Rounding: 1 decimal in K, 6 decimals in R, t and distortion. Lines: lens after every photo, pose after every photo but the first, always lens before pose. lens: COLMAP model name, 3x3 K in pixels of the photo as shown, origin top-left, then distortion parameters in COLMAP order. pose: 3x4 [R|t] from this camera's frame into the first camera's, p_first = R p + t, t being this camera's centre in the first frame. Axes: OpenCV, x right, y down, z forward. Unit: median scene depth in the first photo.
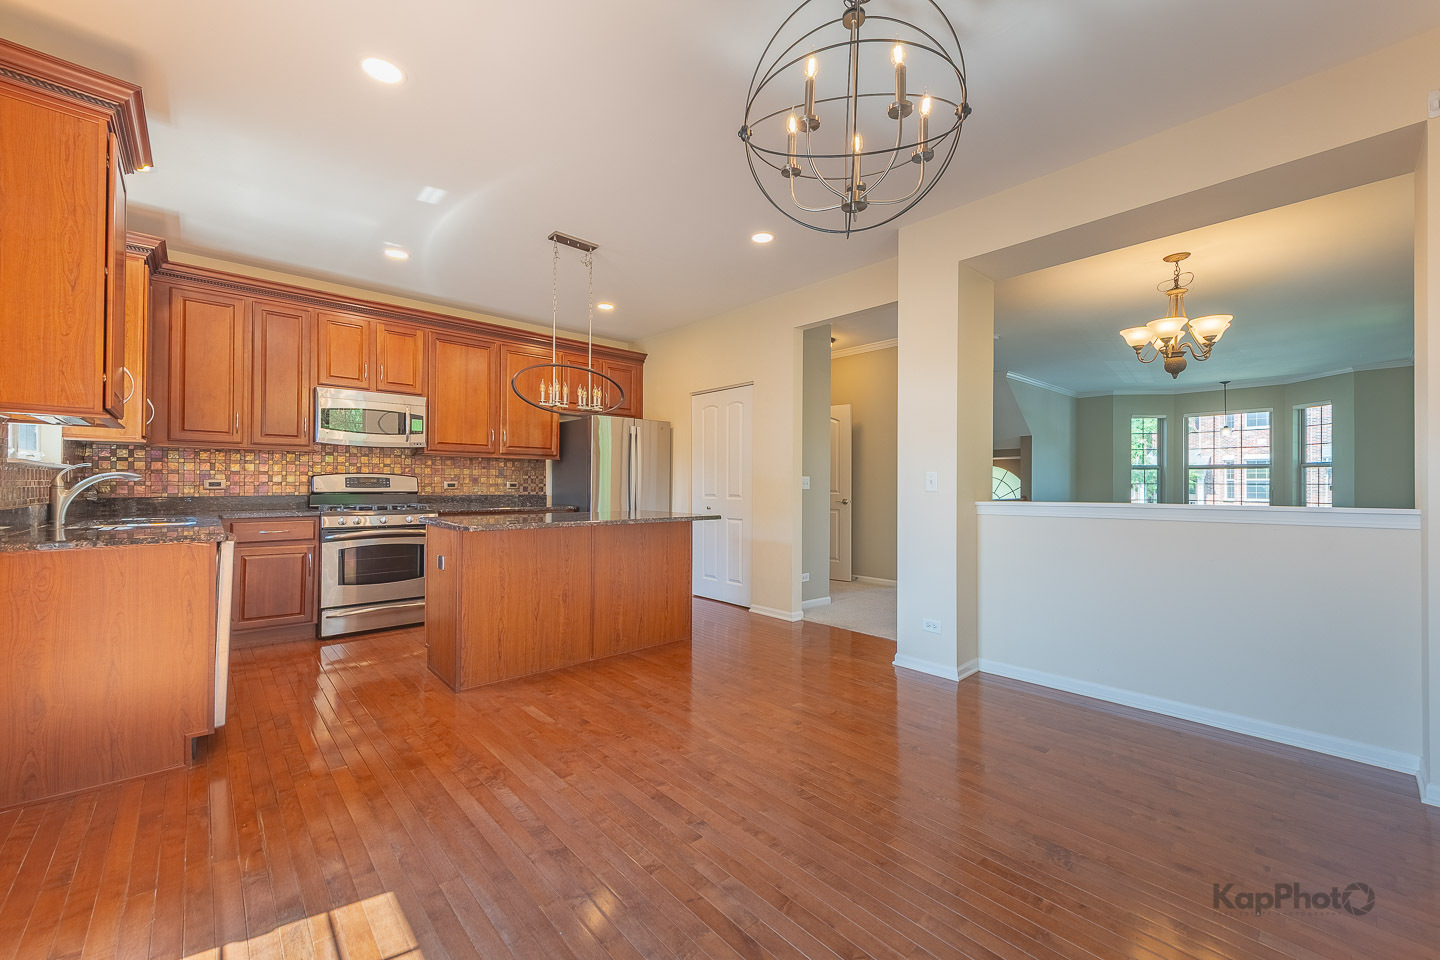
lens RADIAL K [[571.5, 0, 725.0], [0, 571.5, 477.4], [0, 0, 1]] dist [0.015137, -0.000271]
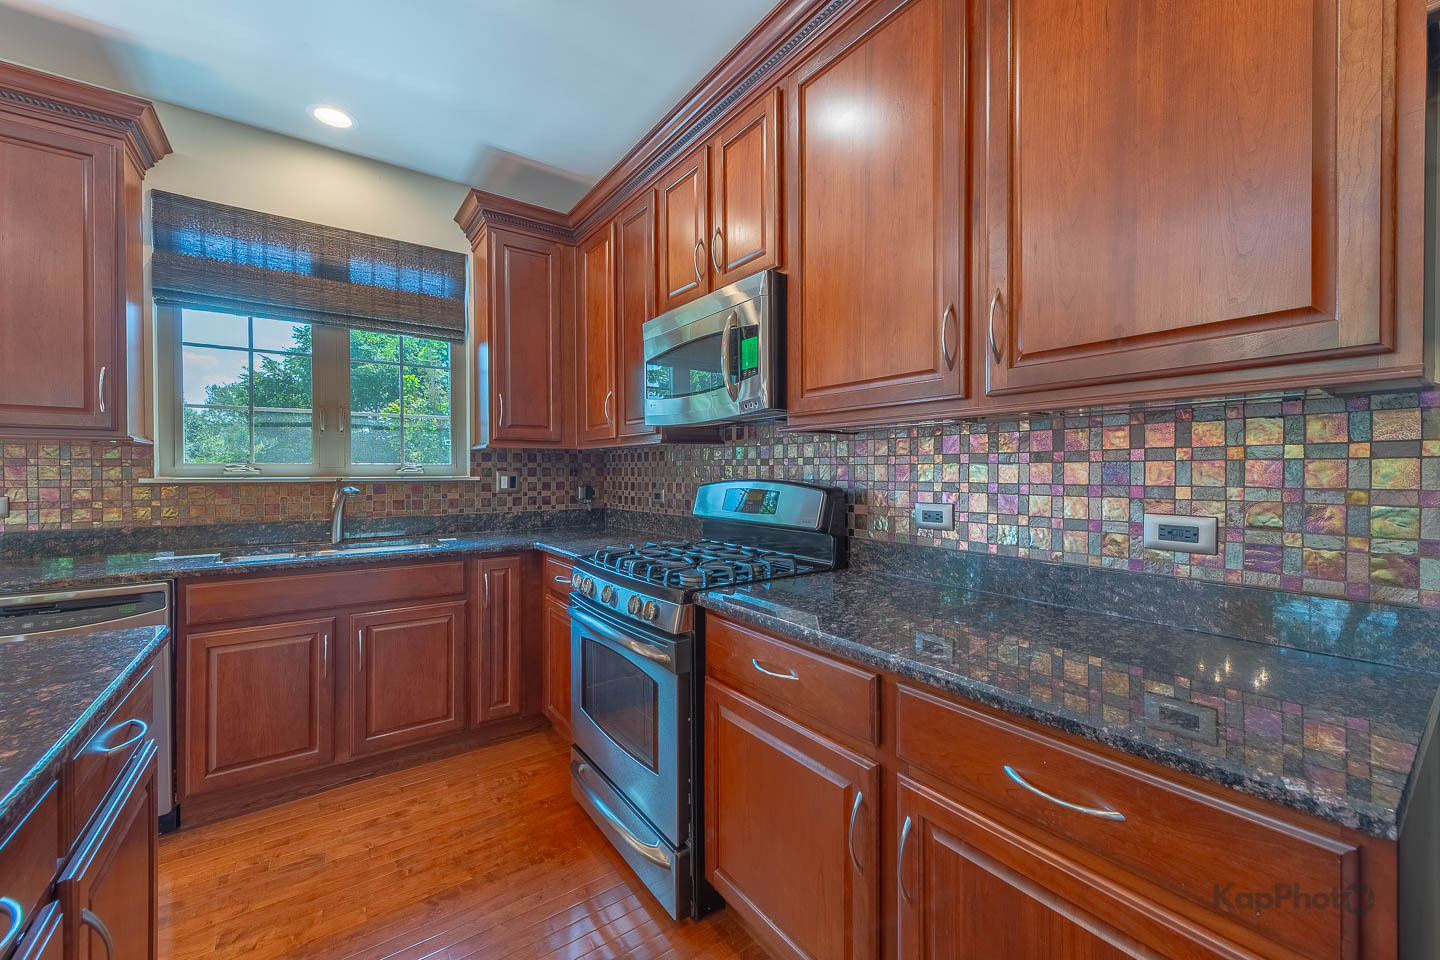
lens RADIAL K [[571.5, 0, 725.0], [0, 571.5, 477.4], [0, 0, 1]] dist [0.015137, -0.000271]
pose [[-0.113995, 0.007656, -0.993452, -0.183963], [0.014206, 0.999881, 0.006076, -0.014211], [0.993380, -0.013420, -0.114090, 1.136267]]
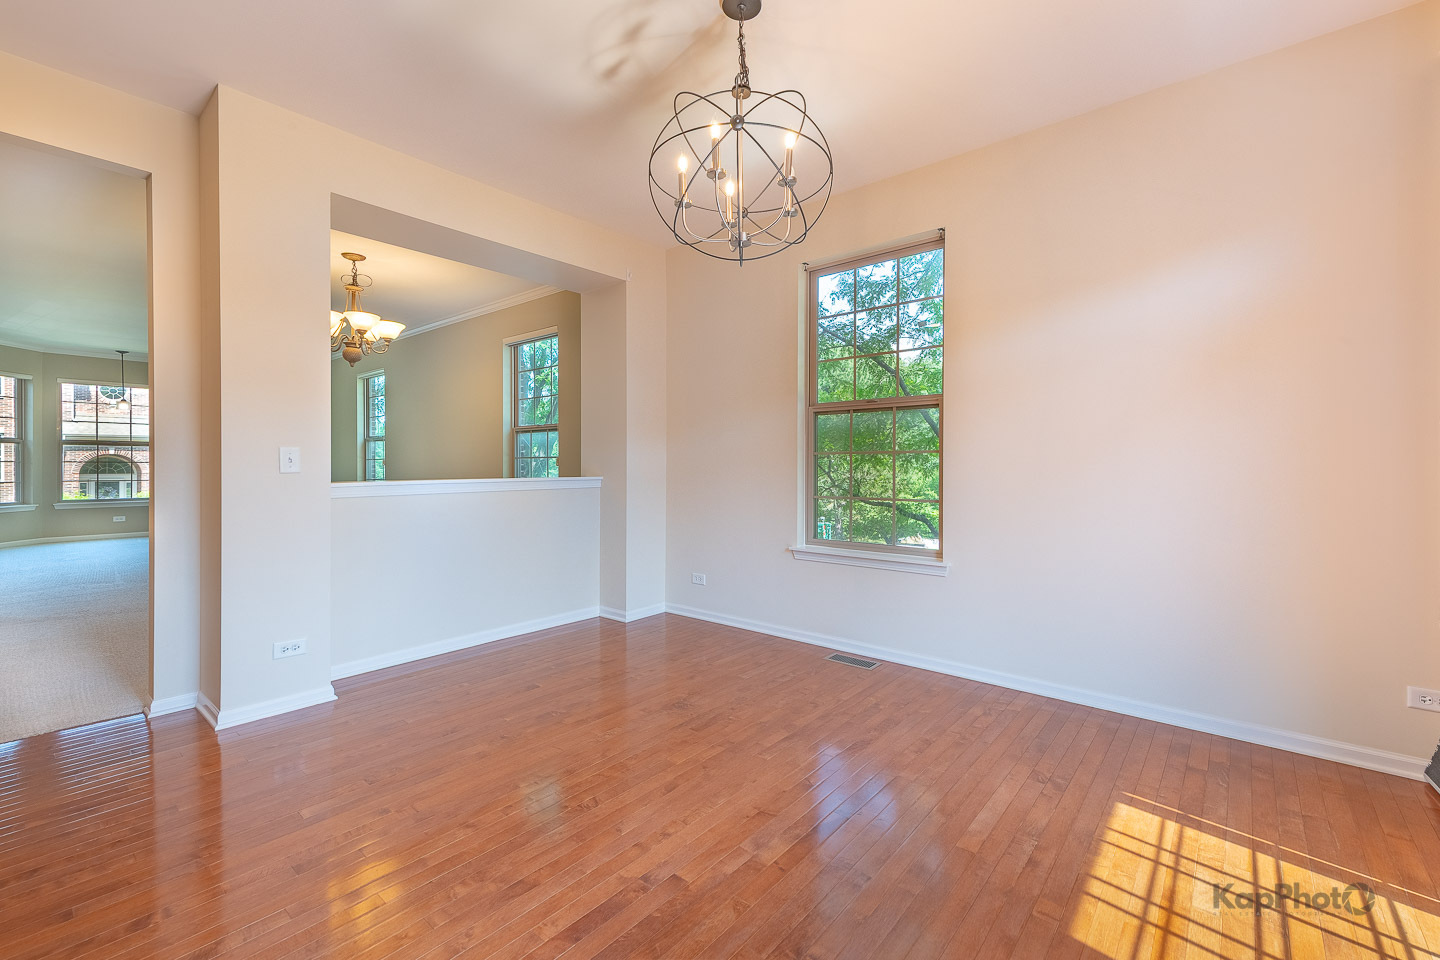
lens RADIAL K [[549.8, 0, 721.2], [0, 549.8, 467.5], [0, 0, 1]] dist [0.012980, -0.000035]
pose [[-0.071470, -0.009162, 0.997401, -0.369268], [-0.012925, 0.999882, 0.008258, 0.002956], [-0.997359, -0.012301, -0.071580, 0.423978]]
